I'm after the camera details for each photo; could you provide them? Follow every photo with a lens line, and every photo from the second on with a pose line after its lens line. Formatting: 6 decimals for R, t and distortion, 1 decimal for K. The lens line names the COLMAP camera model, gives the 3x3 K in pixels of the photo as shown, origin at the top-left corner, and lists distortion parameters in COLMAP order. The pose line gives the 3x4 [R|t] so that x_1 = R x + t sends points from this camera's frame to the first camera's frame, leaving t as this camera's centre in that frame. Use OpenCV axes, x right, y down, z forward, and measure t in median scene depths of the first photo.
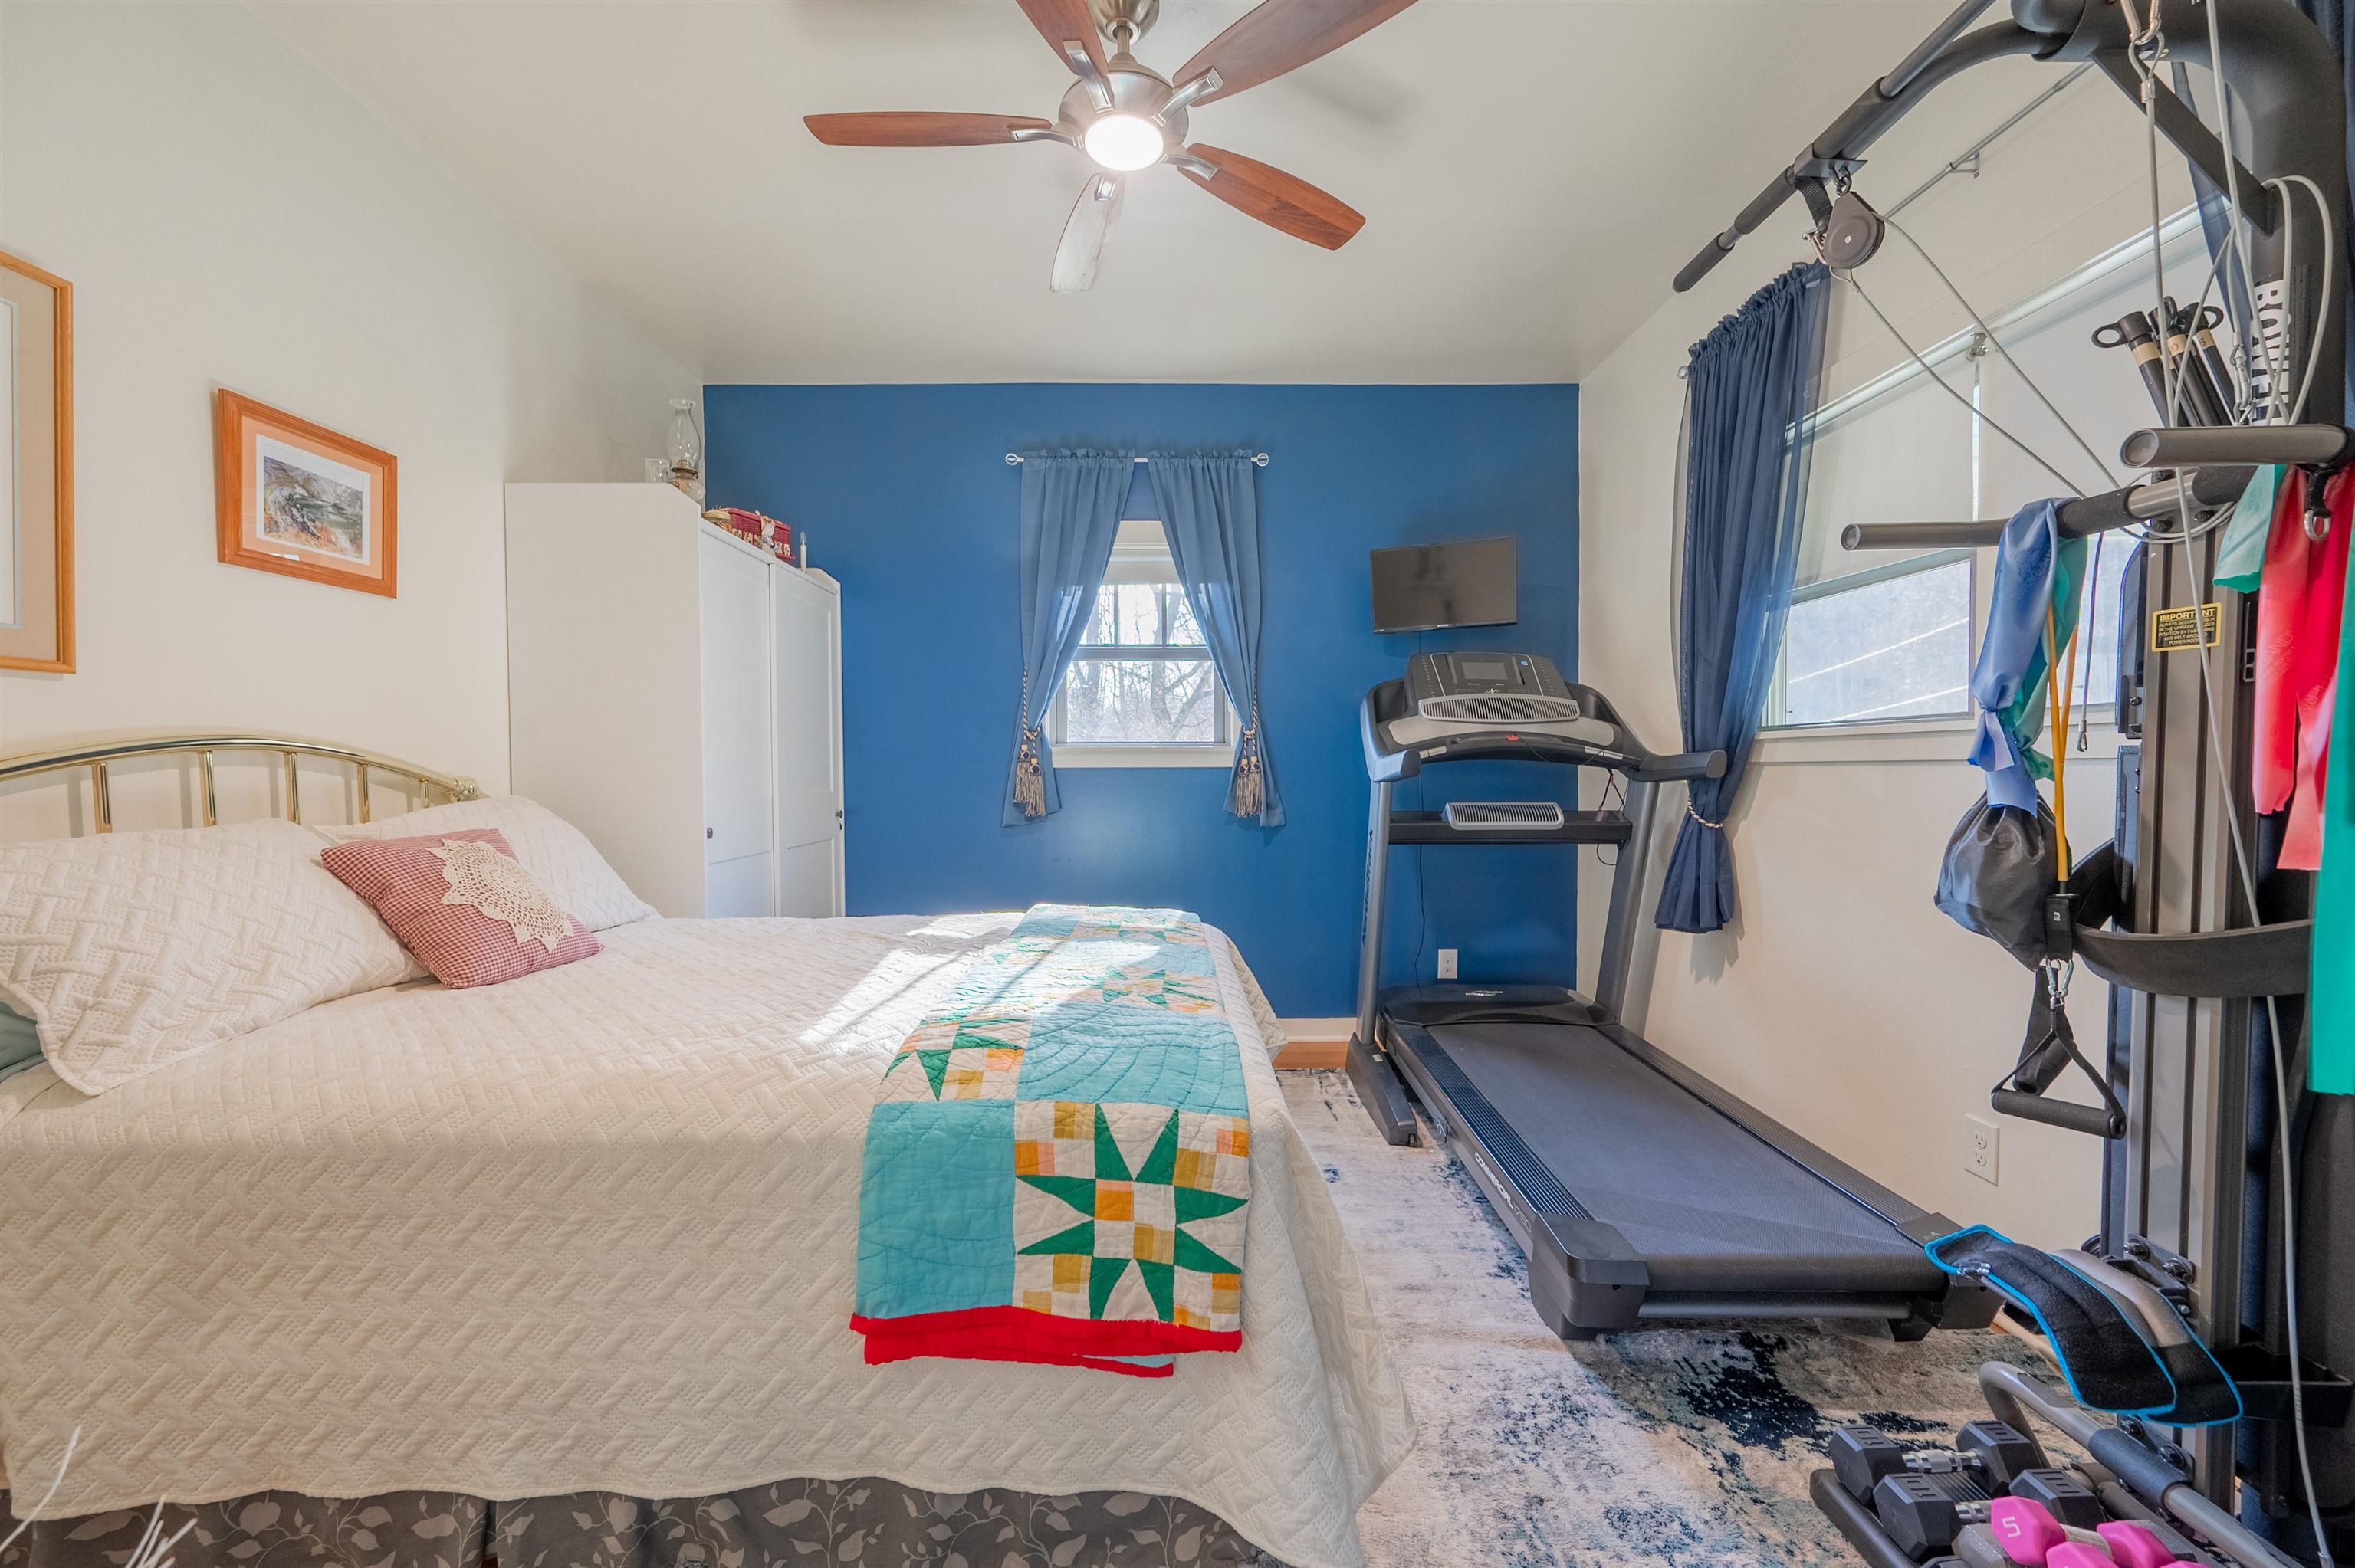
lens RADIAL K [[929.3, 0, 1177.5], [0, 929.3, 784.0], [0, 0, 1]] dist [0.002090, 0.000143]
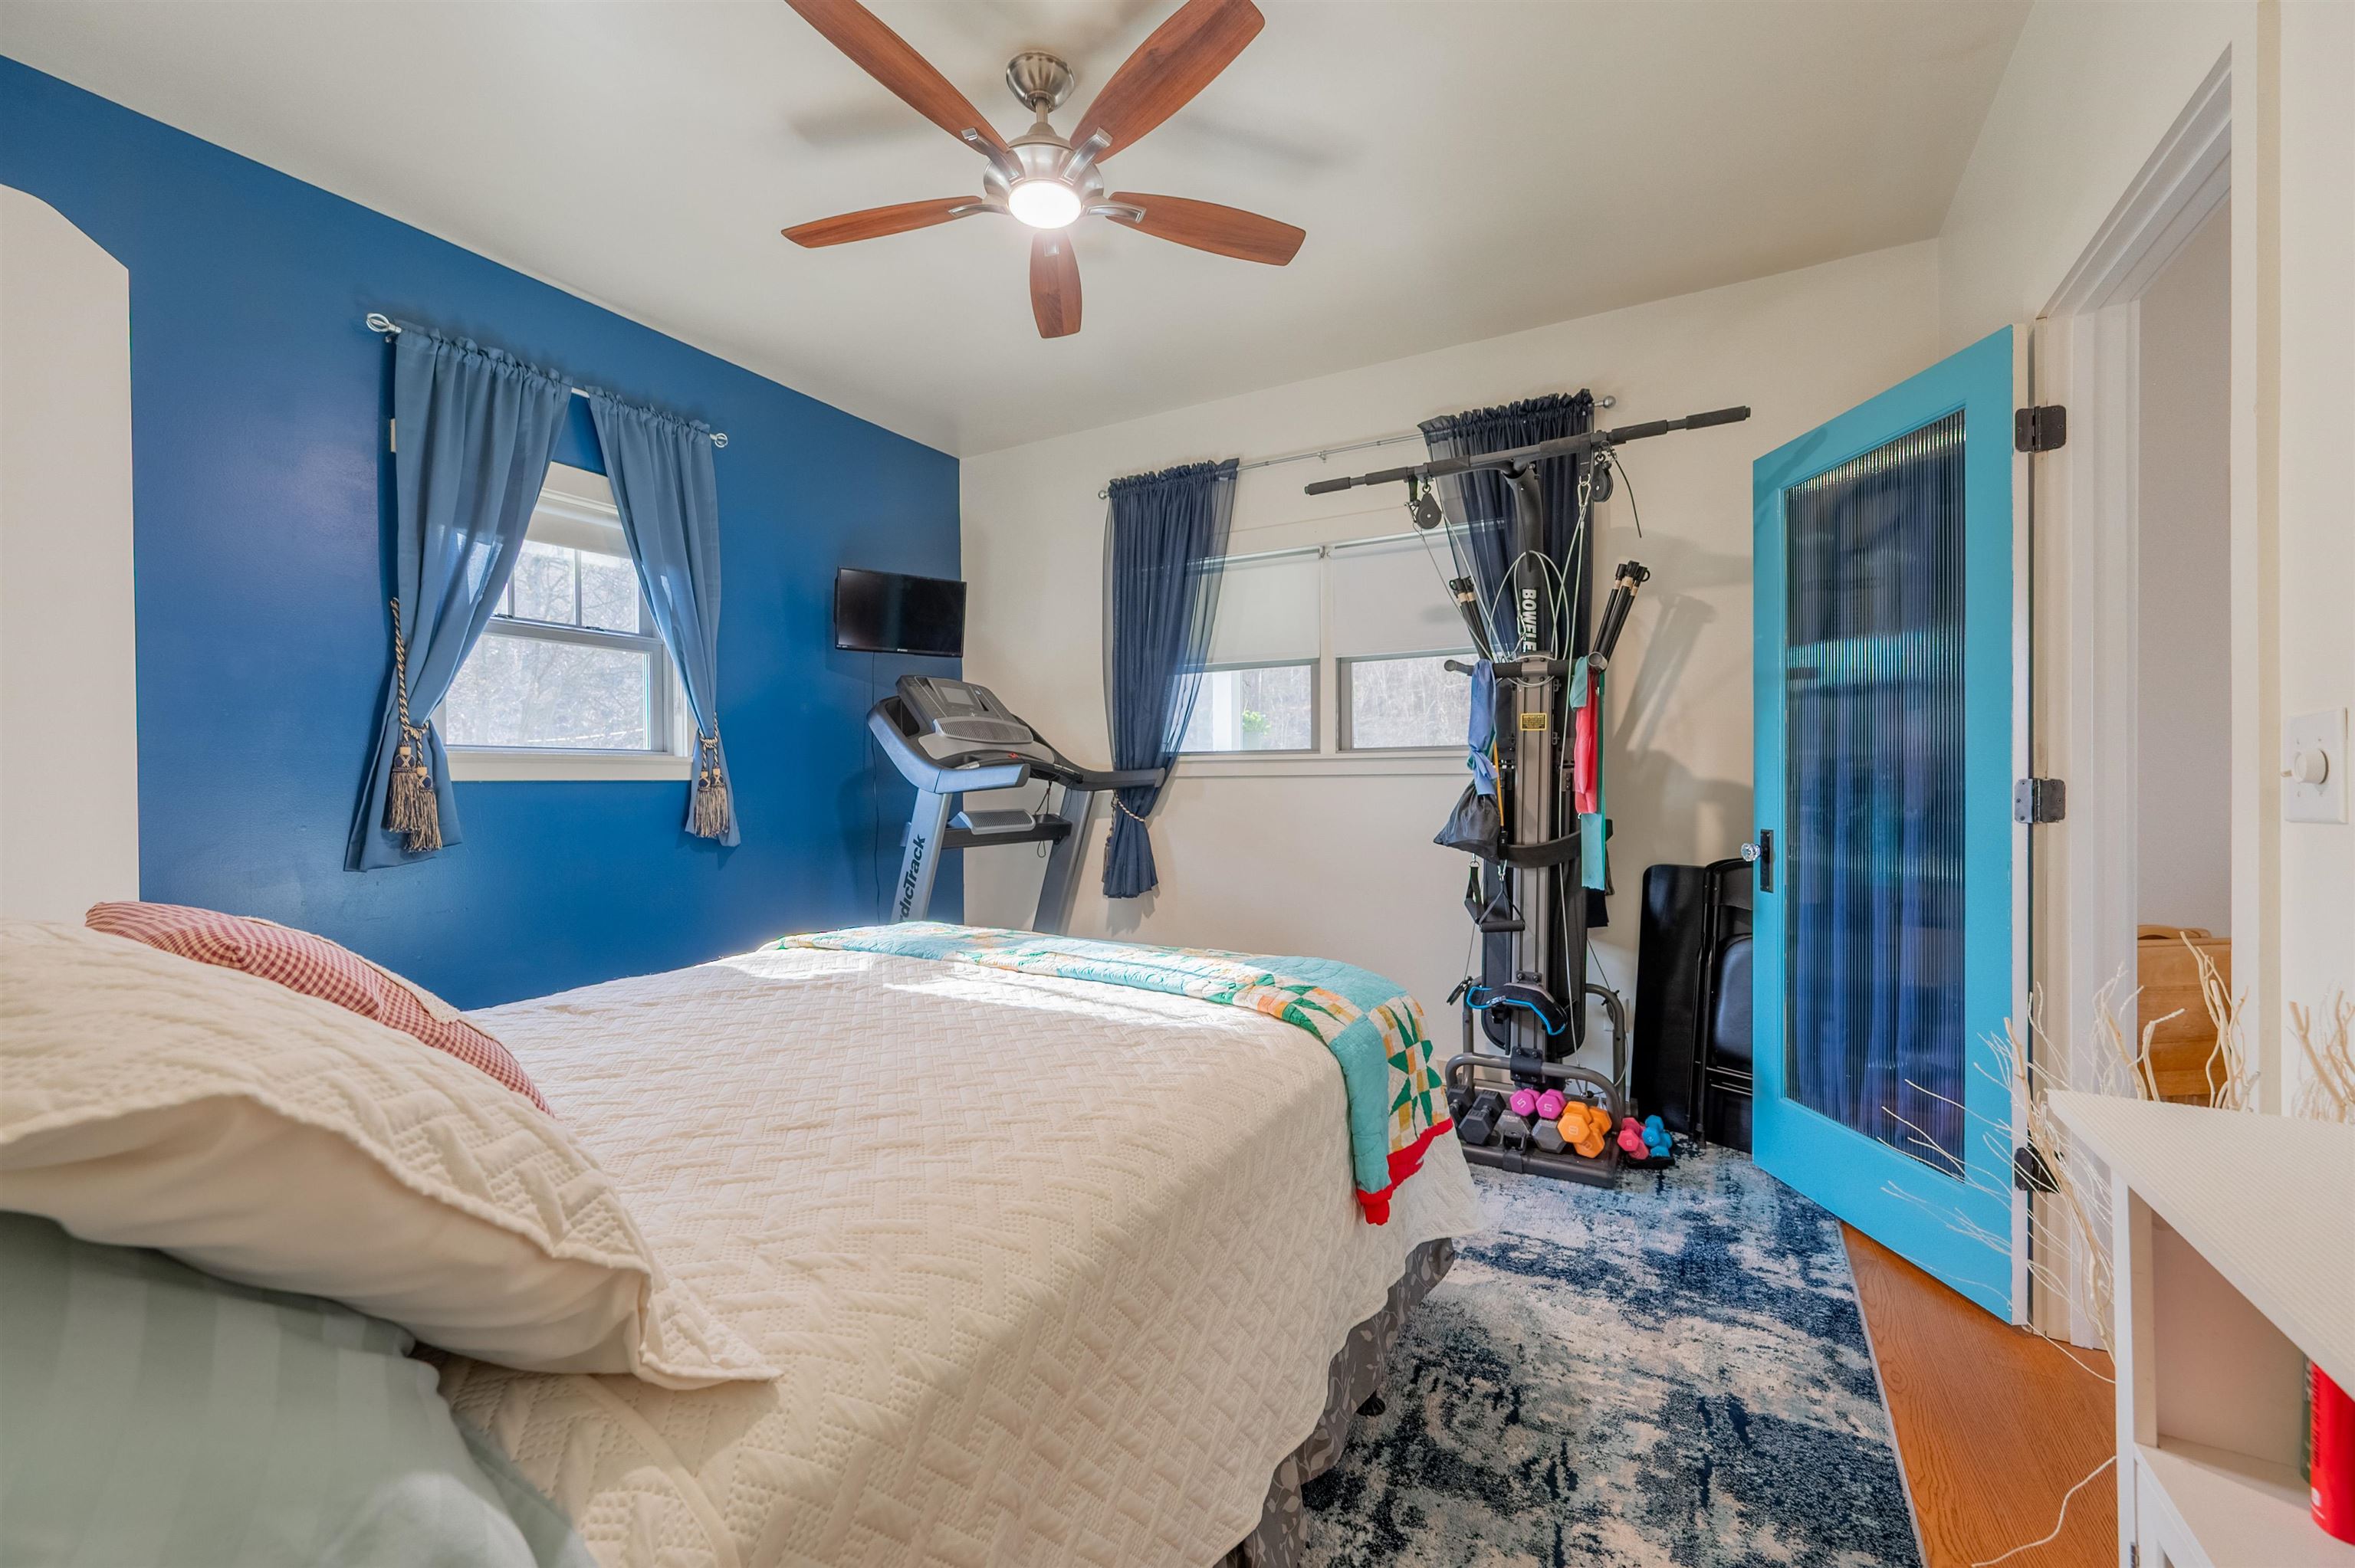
lens RADIAL K [[929.3, 0, 1177.5], [0, 929.3, 784.0], [0, 0, 1]] dist [0.002090, 0.000143]
pose [[0.506282, -0.001936, 0.862366, -0.577941], [0.020684, 0.999737, -0.009899, 0.003739], [-0.862120, 0.022849, 0.506189, 0.208816]]
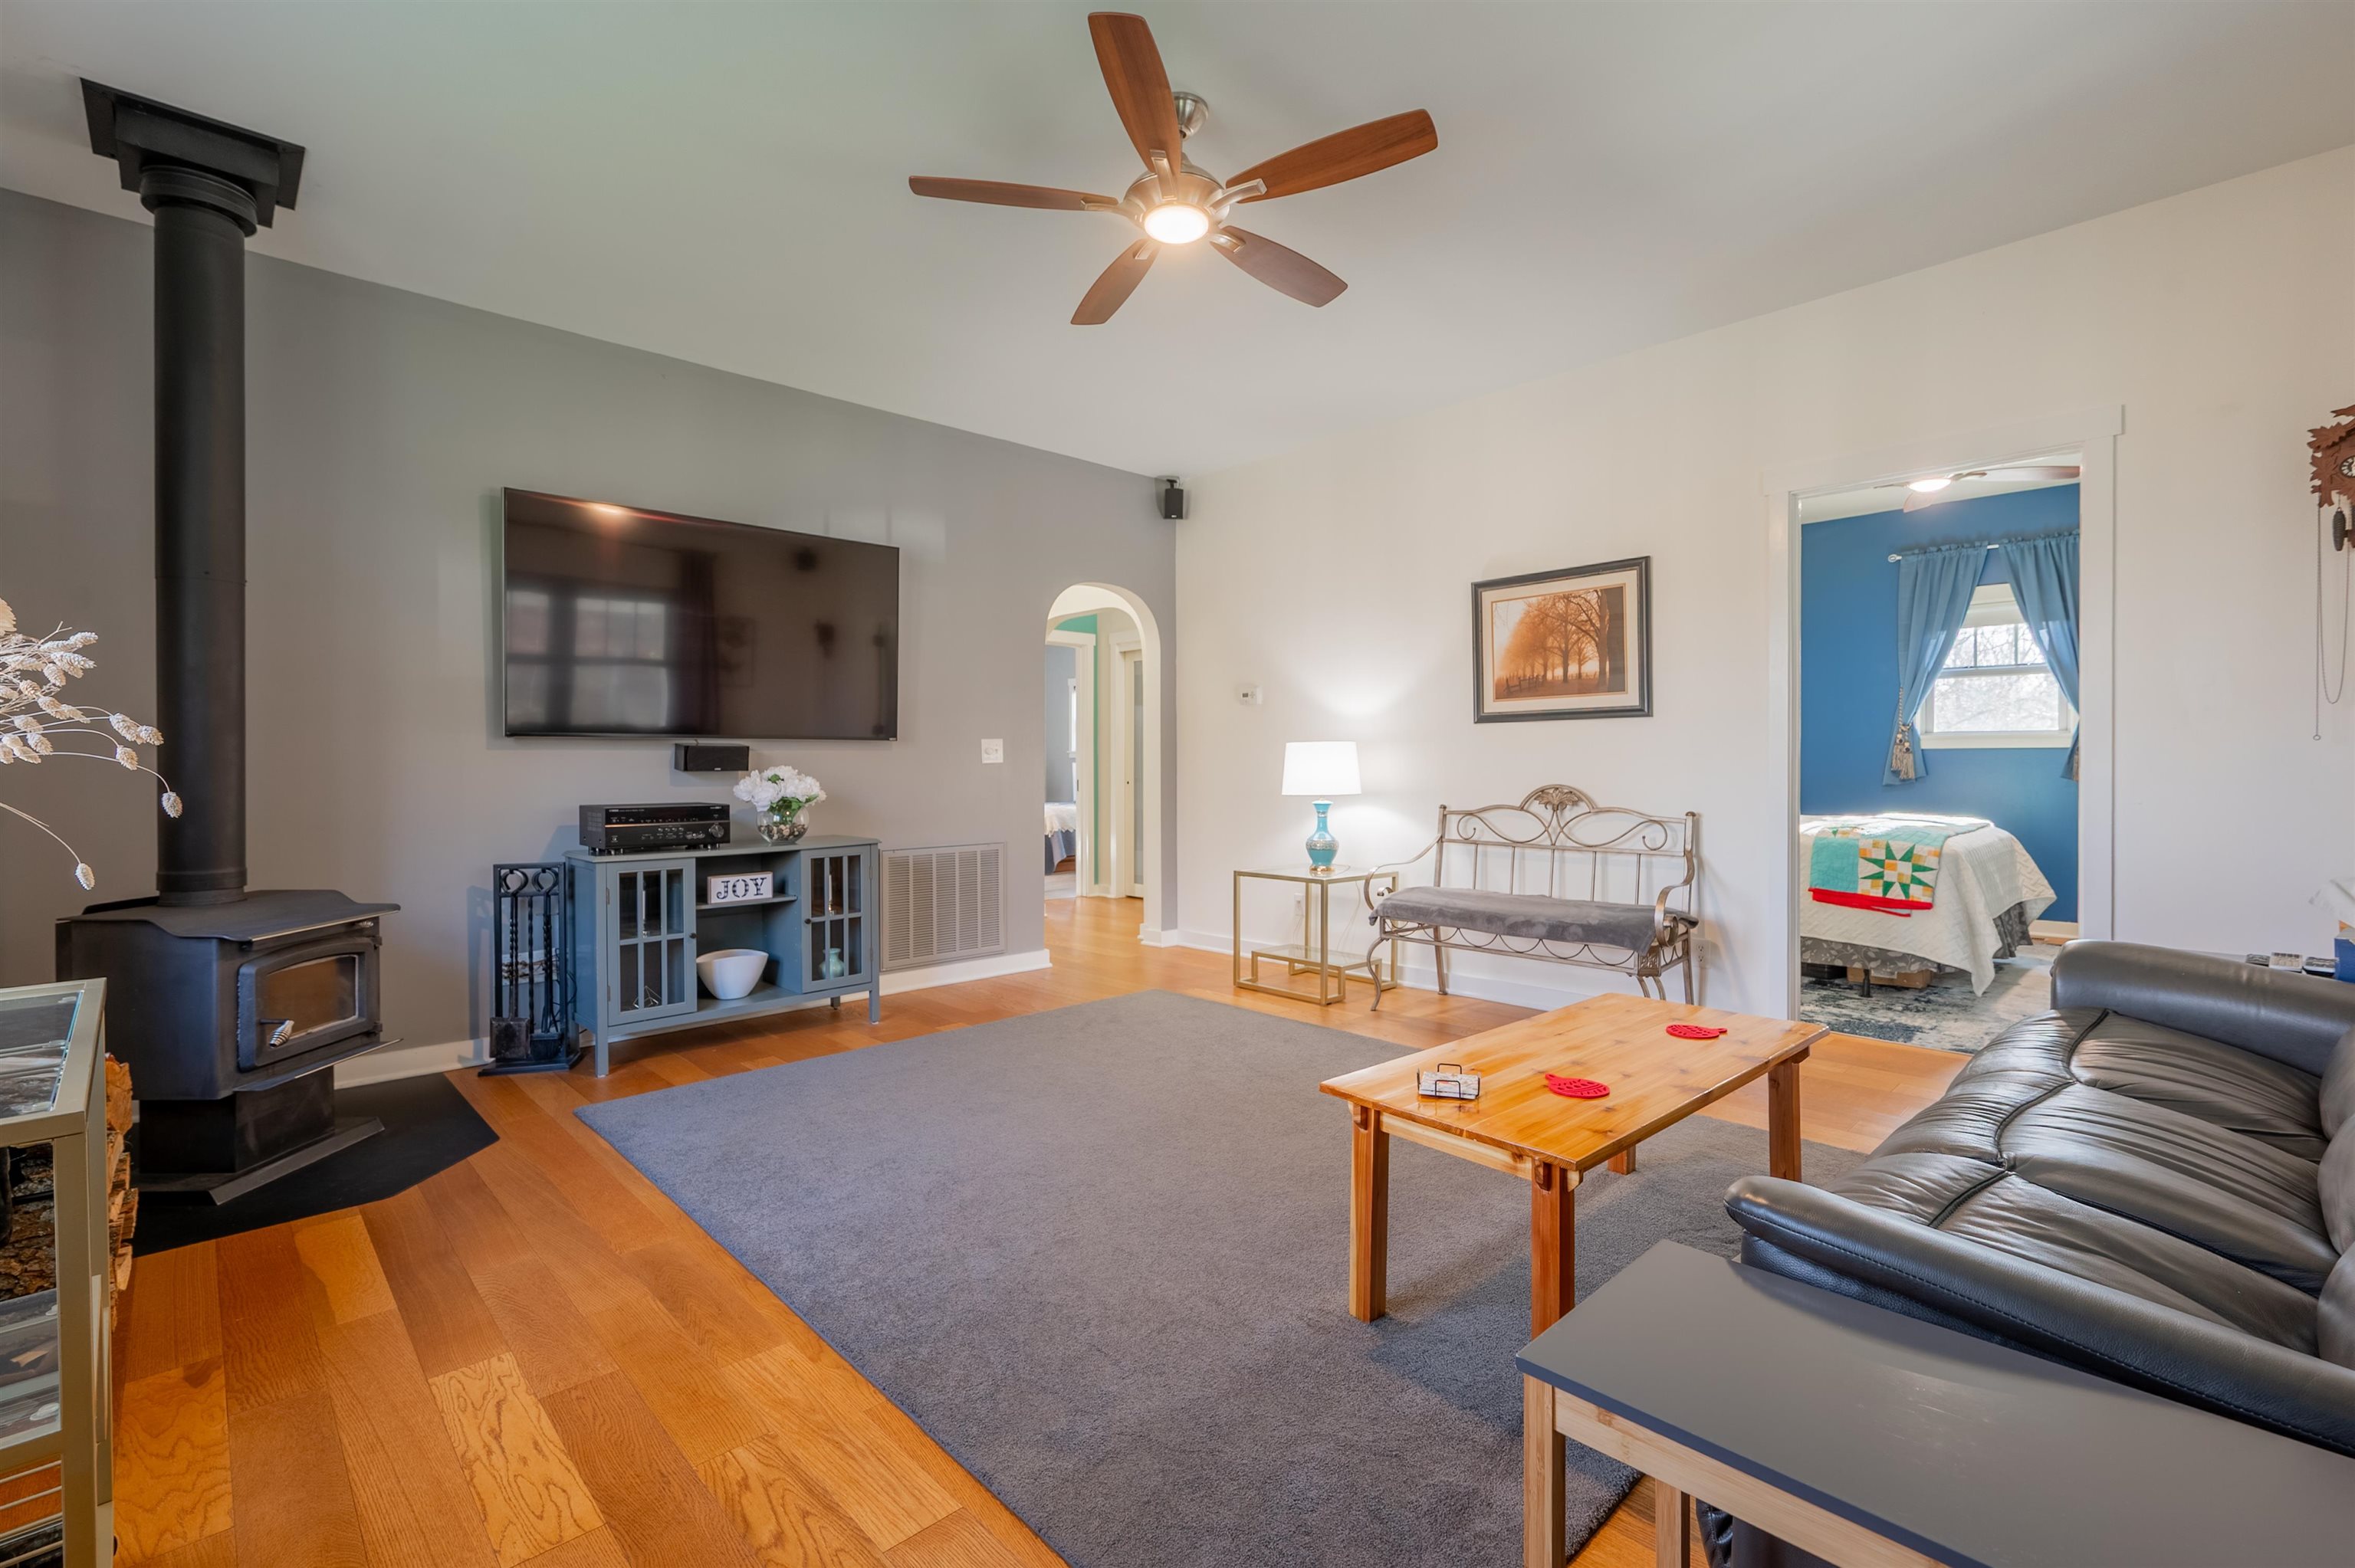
lens RADIAL K [[1048.5, 0, 1177.5], [0, 1048.5, 784.0], [0, 0, 1]] dist [0.001544, 0.000041]
pose [[0.686554, 0.015794, -0.726907, 0.365031], [-0.010297, 0.999875, 0.012000, 0.042976], [0.727006, -0.000754, 0.686631, -1.407897]]
